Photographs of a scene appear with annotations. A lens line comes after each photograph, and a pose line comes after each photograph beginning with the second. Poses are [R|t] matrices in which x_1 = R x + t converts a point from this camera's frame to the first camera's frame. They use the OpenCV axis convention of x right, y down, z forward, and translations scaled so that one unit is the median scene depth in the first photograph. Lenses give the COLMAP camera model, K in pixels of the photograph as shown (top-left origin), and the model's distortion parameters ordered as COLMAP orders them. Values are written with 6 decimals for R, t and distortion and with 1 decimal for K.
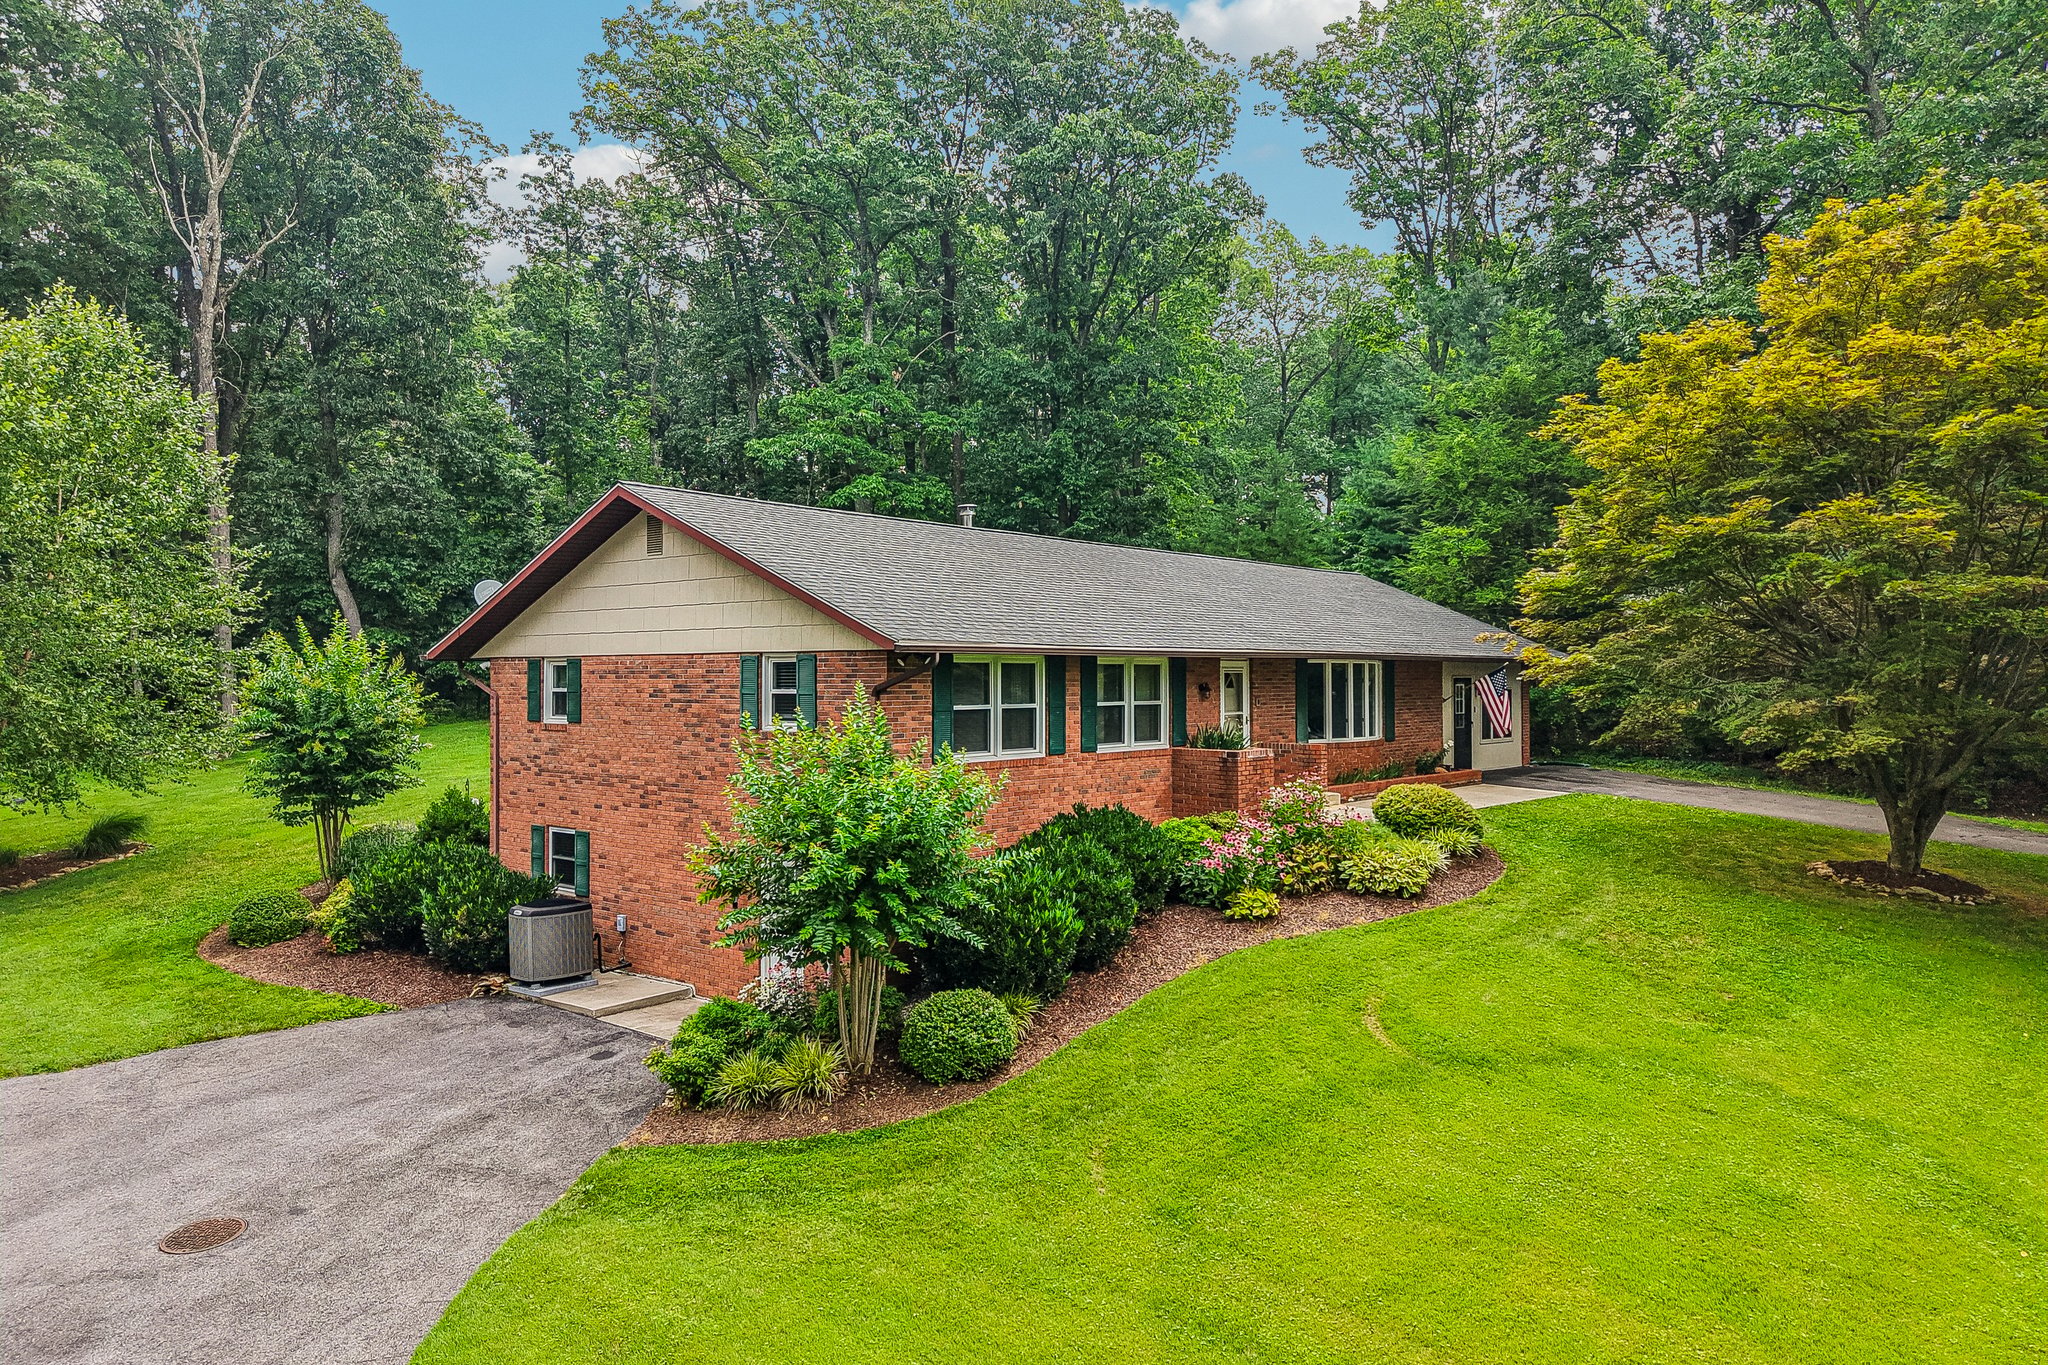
lens RADIAL K [[1385.6, 0, 1039.9], [0, 1385.6, 684.8], [0, 0, 1]] dist [0.026920, -0.027695]
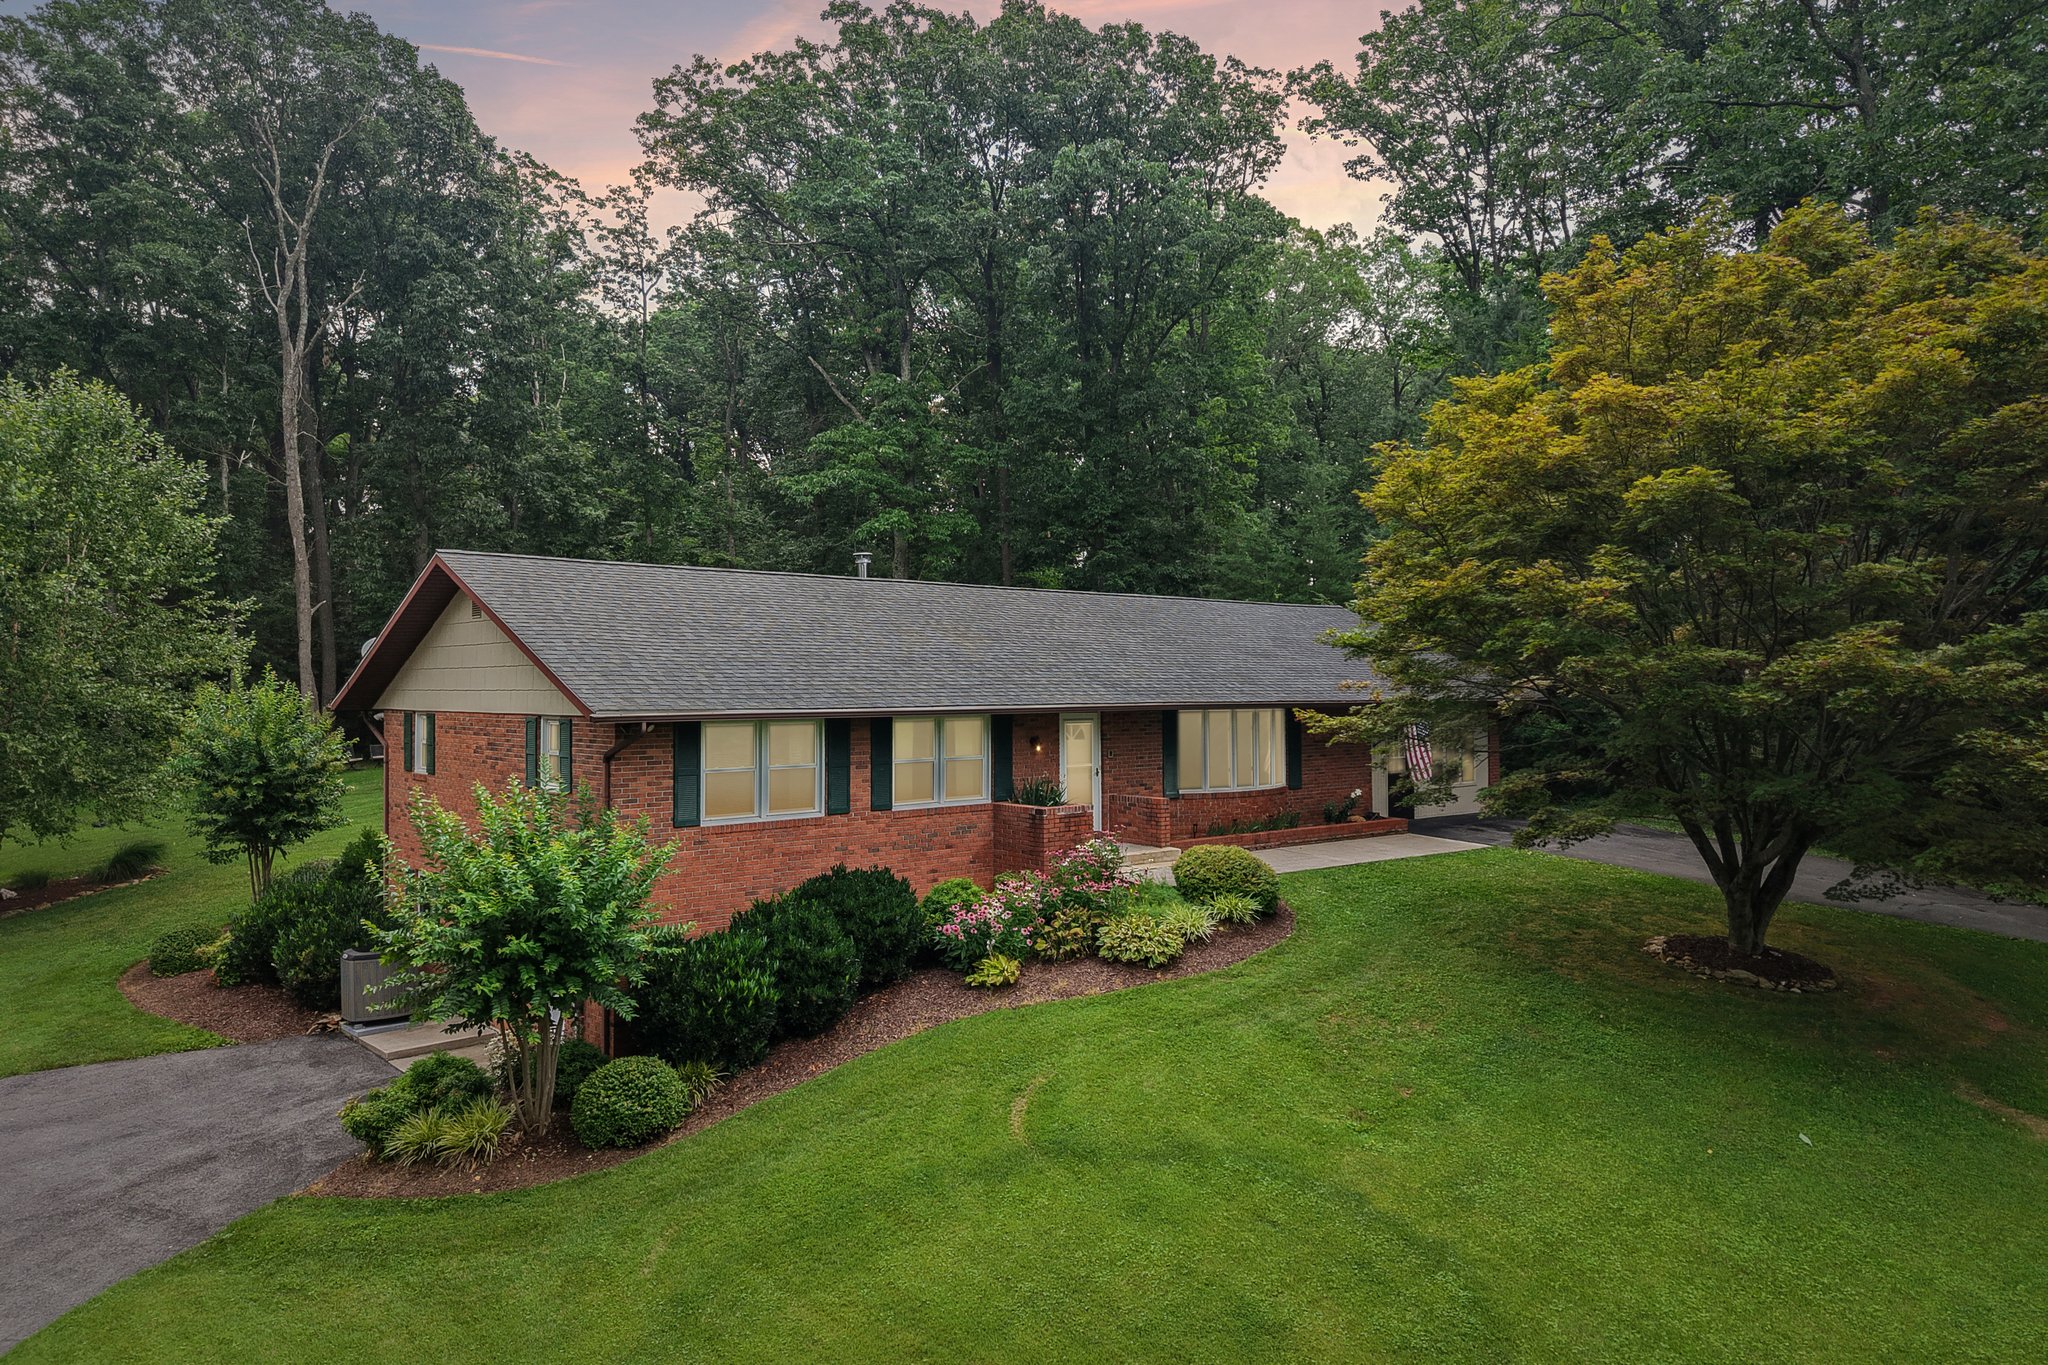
lens RADIAL K [[1385.6, 0, 1059.6], [0, 1385.6, 682.4], [0, 0, 1]] dist [0.026920, -0.027695]
pose [[0.989095, -0.000996, -0.147279, 0.320011], [0.000286, 0.999988, -0.004841, -0.040400], [0.147282, 0.004746, 0.989083, 0.022451]]
